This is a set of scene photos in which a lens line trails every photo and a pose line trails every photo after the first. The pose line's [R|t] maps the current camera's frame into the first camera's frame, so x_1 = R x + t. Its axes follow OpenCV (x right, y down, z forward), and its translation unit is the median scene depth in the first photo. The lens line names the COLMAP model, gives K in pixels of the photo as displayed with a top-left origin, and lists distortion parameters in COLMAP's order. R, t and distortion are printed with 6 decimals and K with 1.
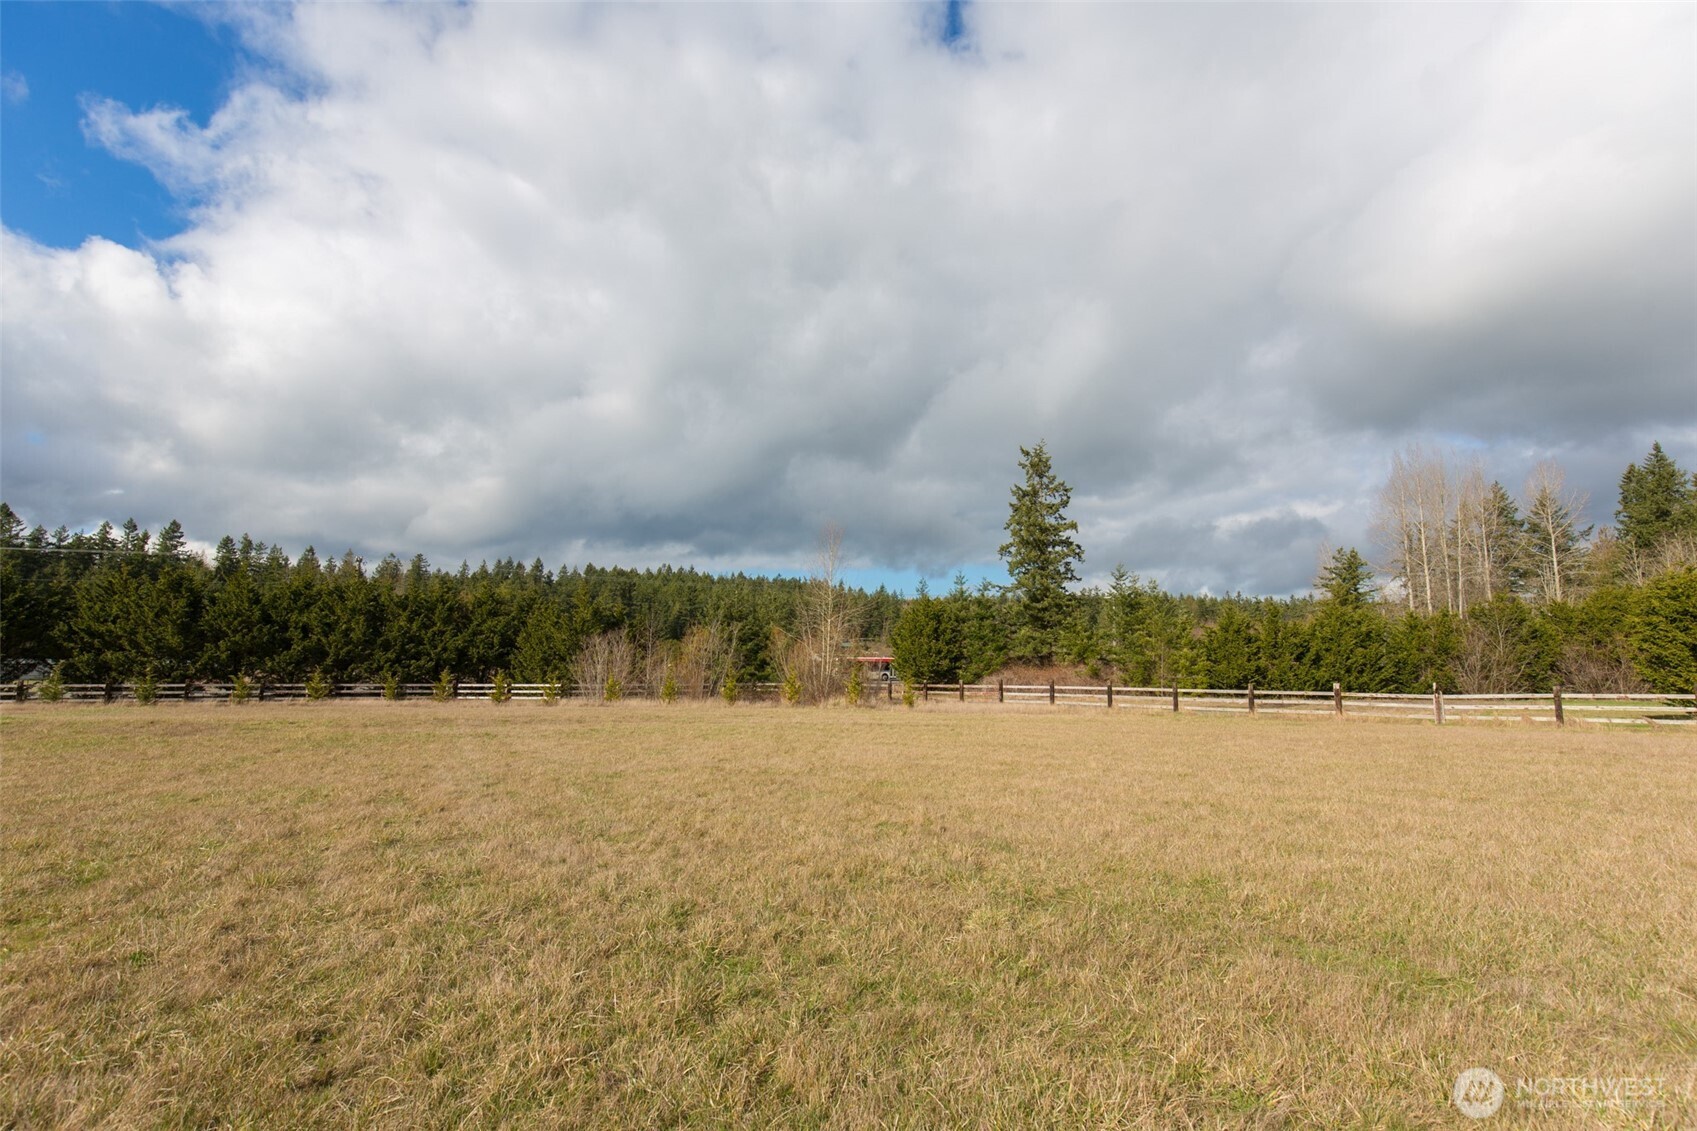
lens RADIAL K [[748.9, 0, 853.2], [0, 748.9, 569.0], [0, 0, 1]] dist [0.014280, -0.013095]
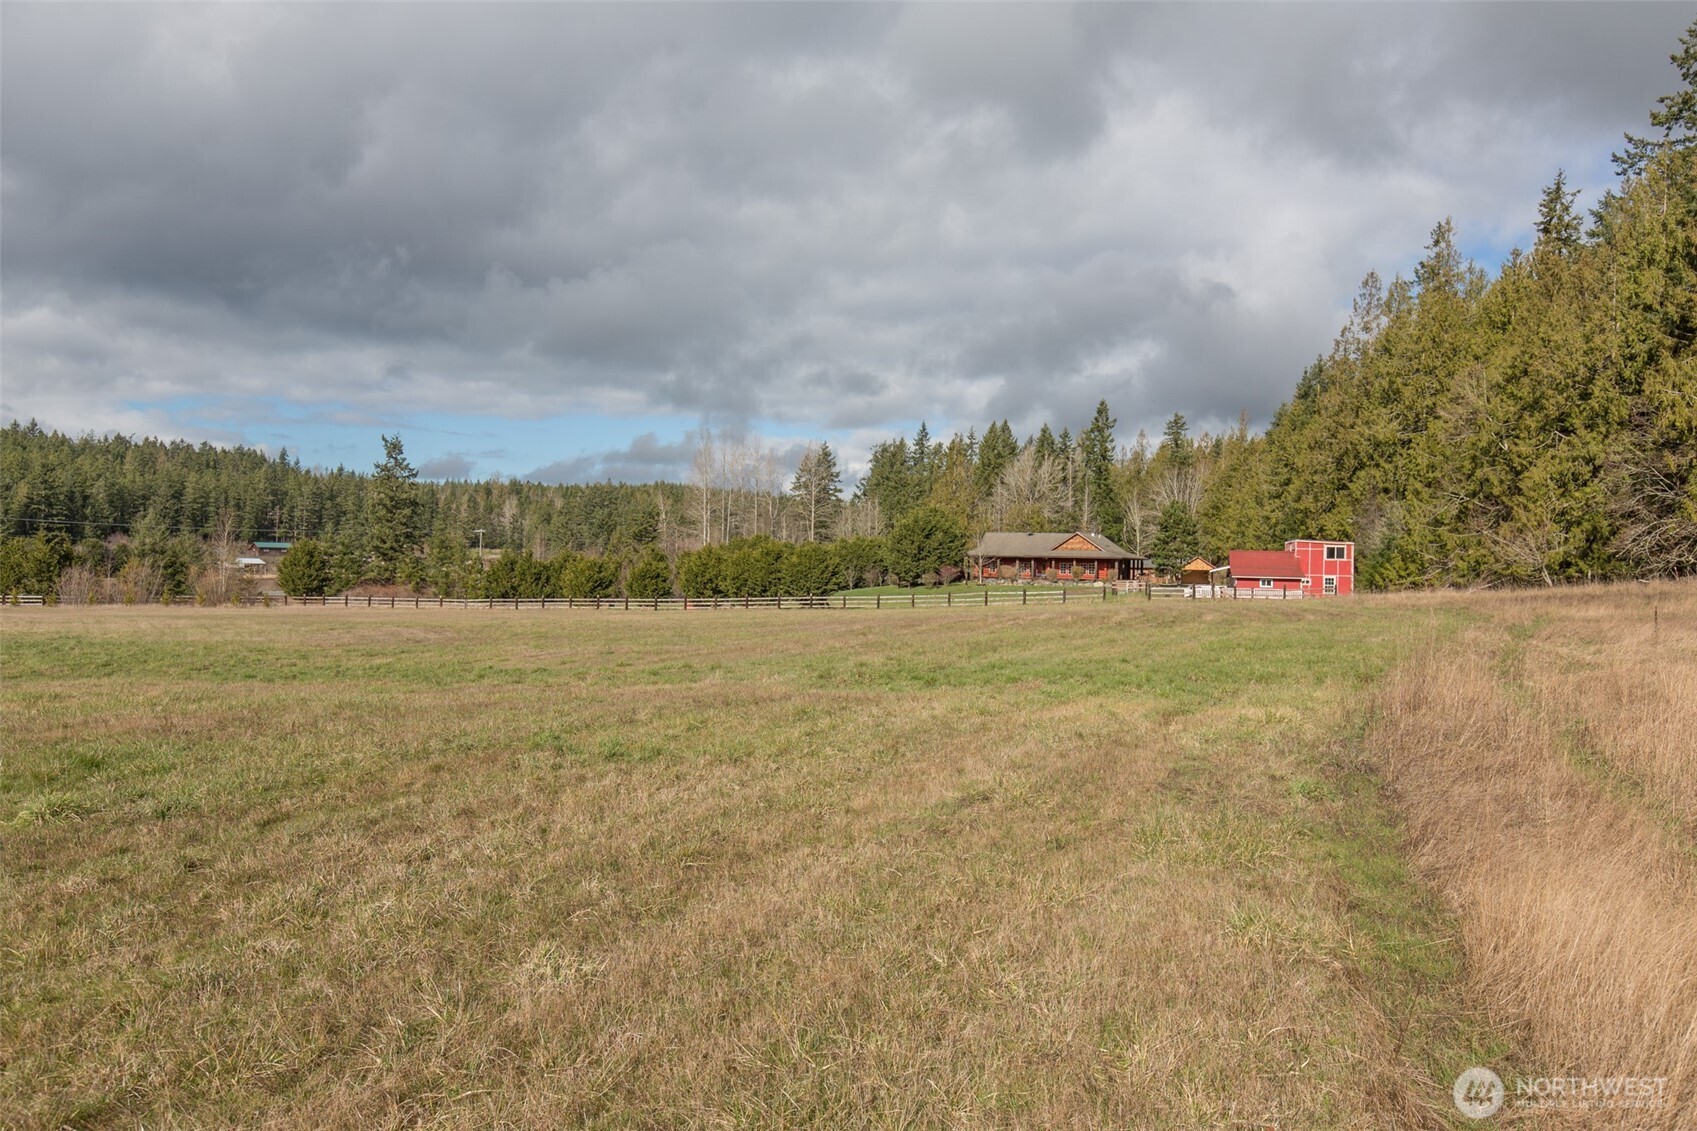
lens RADIAL K [[1151.5, 0, 840.7], [0, 1151.5, 563.3], [0, 0, 1]] dist [0.079726, -0.096149]
pose [[0.914124, 0.011459, 0.405272, 0.157343], [-0.062455, 0.991649, 0.112835, -0.290811], [-0.400595, -0.128456, 0.907206, -1.850662]]
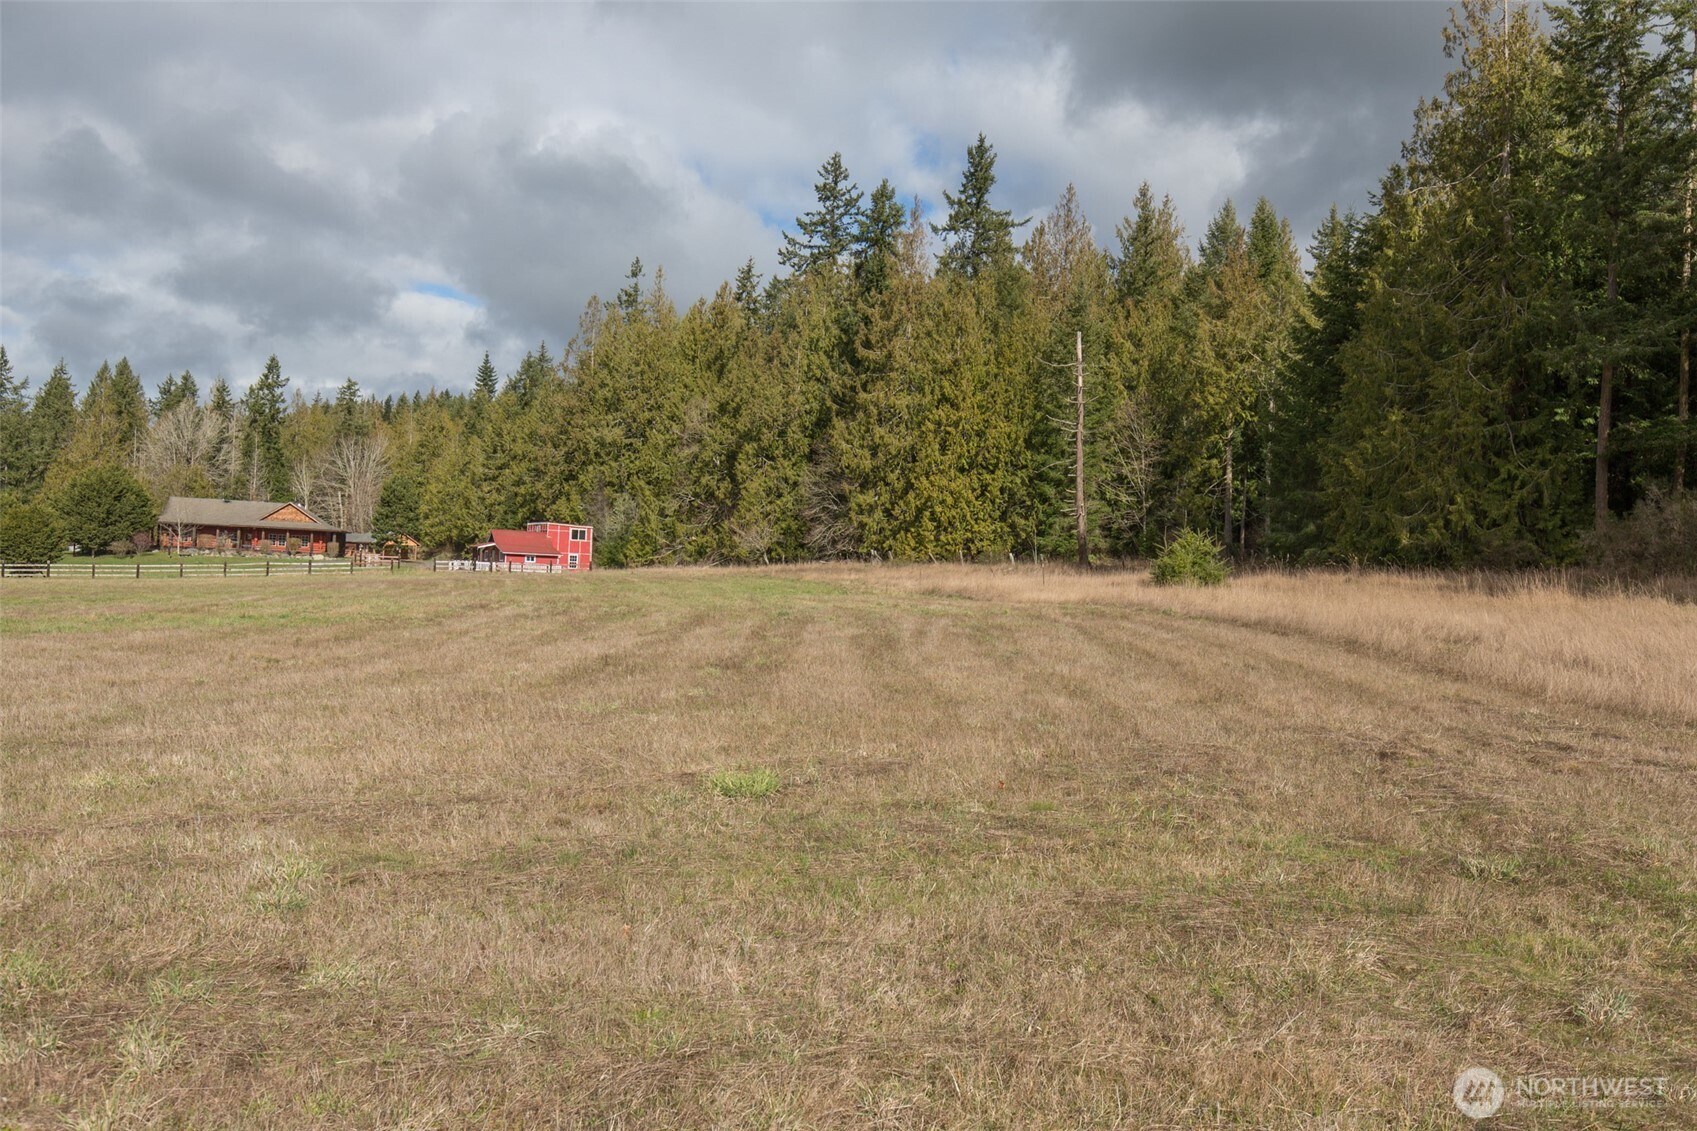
lens RADIAL K [[1345.1, 0, 882.7], [0, 1345.1, 608.0], [0, 0, 1]] dist [0.013477, 0.001706]
pose [[0.391821, -0.013111, 0.919948, -0.498198], [-0.152437, 0.985153, 0.078966, -0.300124], [-0.907325, -0.171175, 0.384005, -2.011881]]
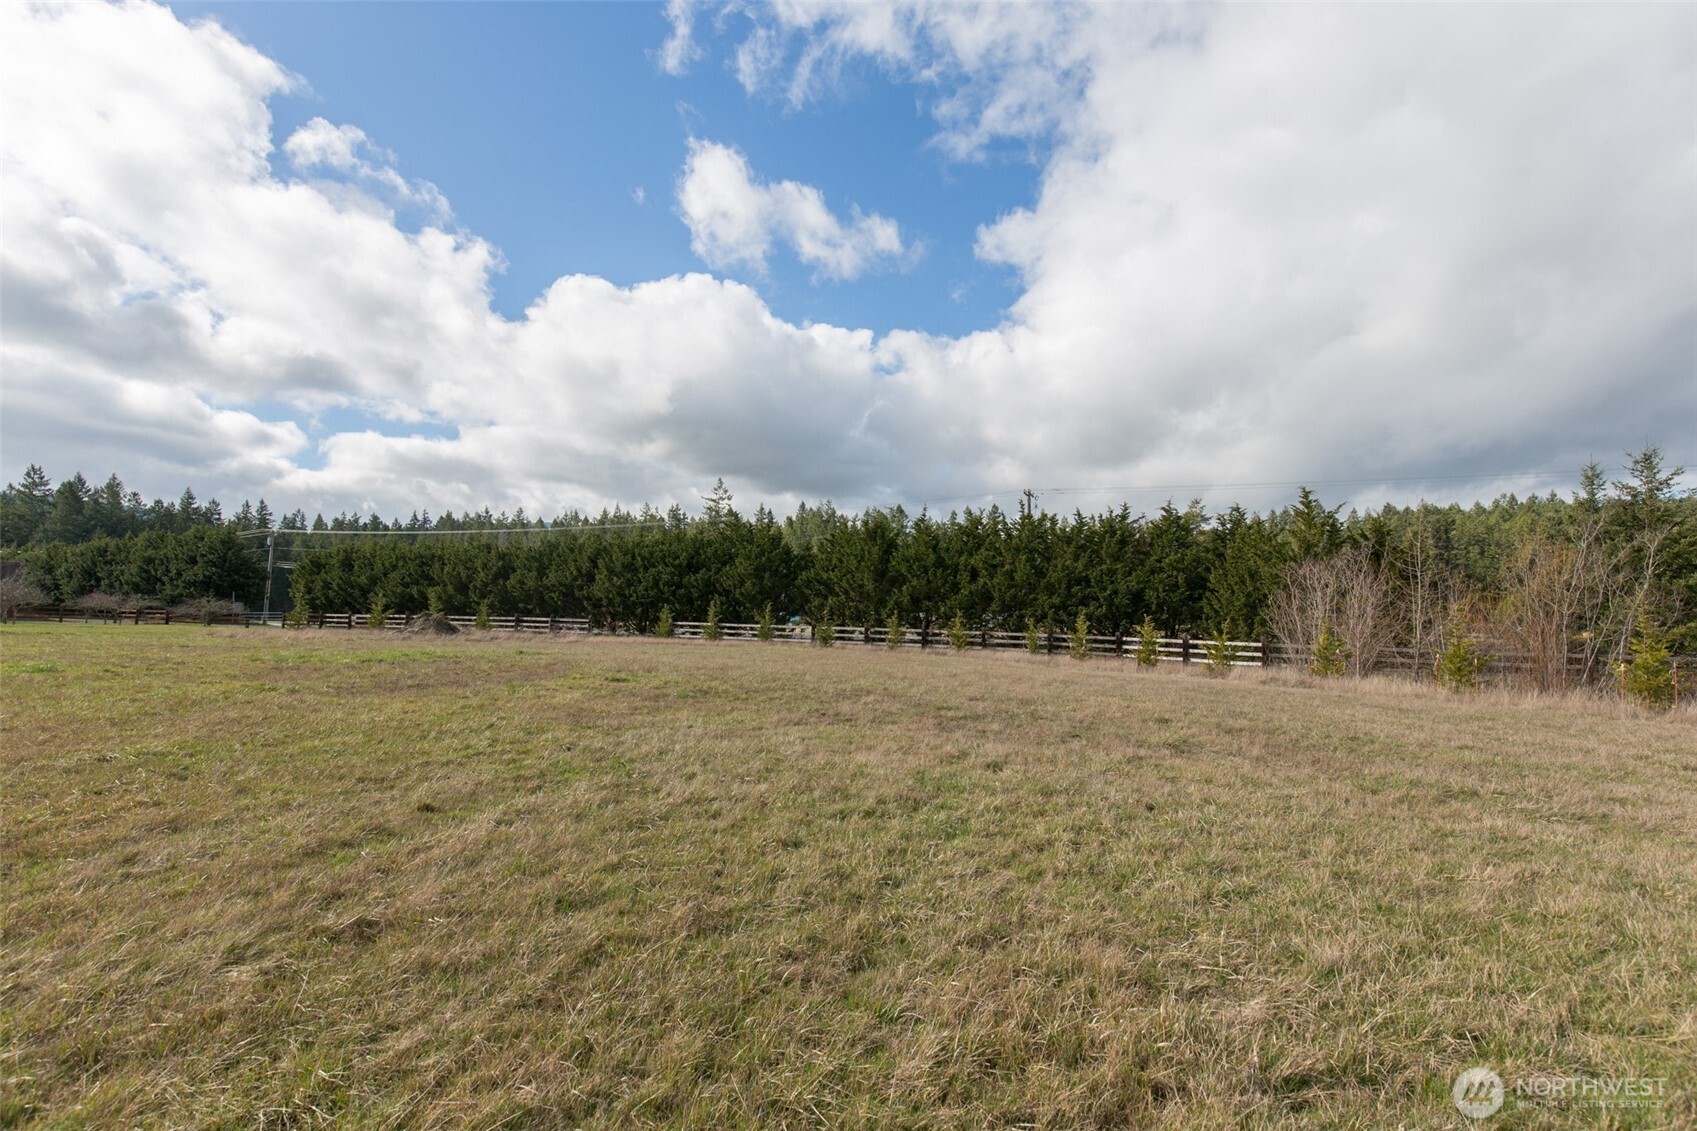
lens RADIAL K [[748.9, 0, 853.2], [0, 748.9, 569.0], [0, 0, 1]] dist [0.014280, -0.013095]
pose [[0.566940, -0.044674, -0.822547, -0.058241], [0.088512, 0.996051, 0.006909, 0.053024], [0.818990, -0.076722, 0.568656, 0.337292]]
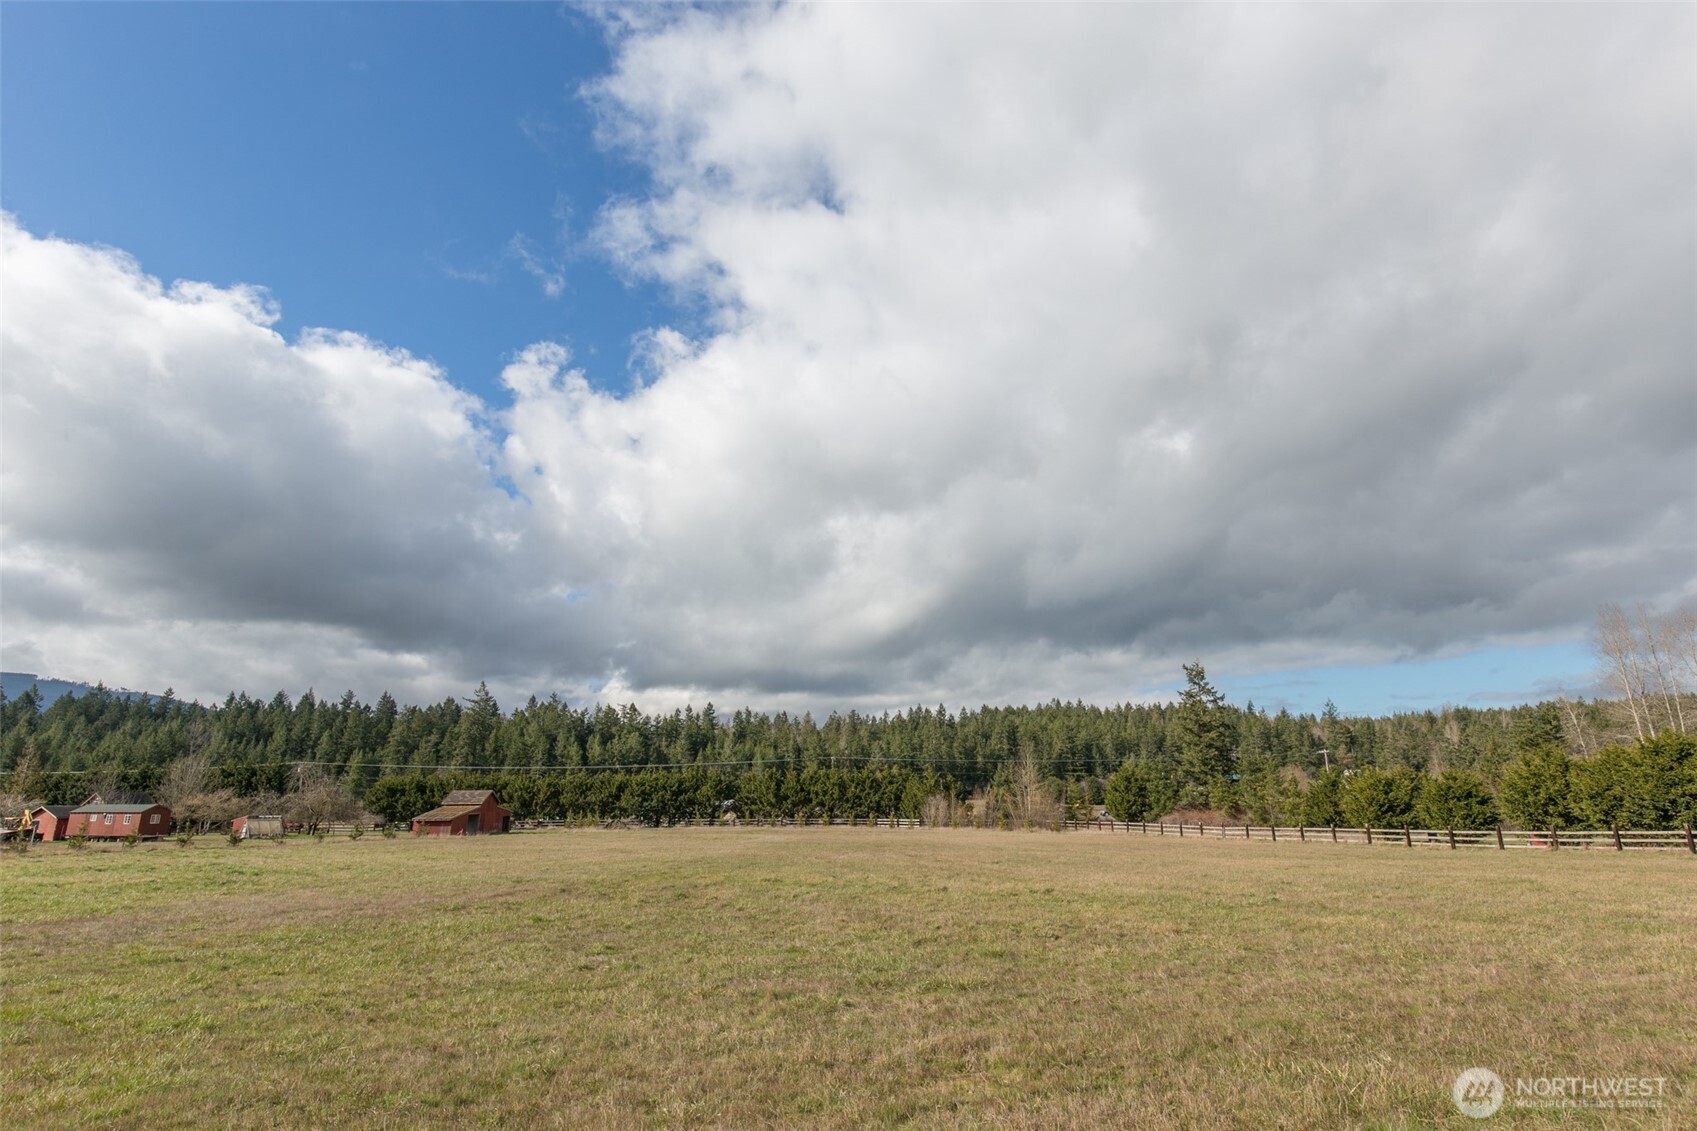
lens RADIAL K [[817.3, 0, 847.1], [0, 817.3, 560.2], [0, 0, 1]] dist [0.029723, -0.022739]
pose [[0.860760, -0.149162, -0.486665, 0.619849], [0.074690, 0.982763, -0.169111, -0.176206], [0.503501, 0.109214, 0.857064, -1.080521]]
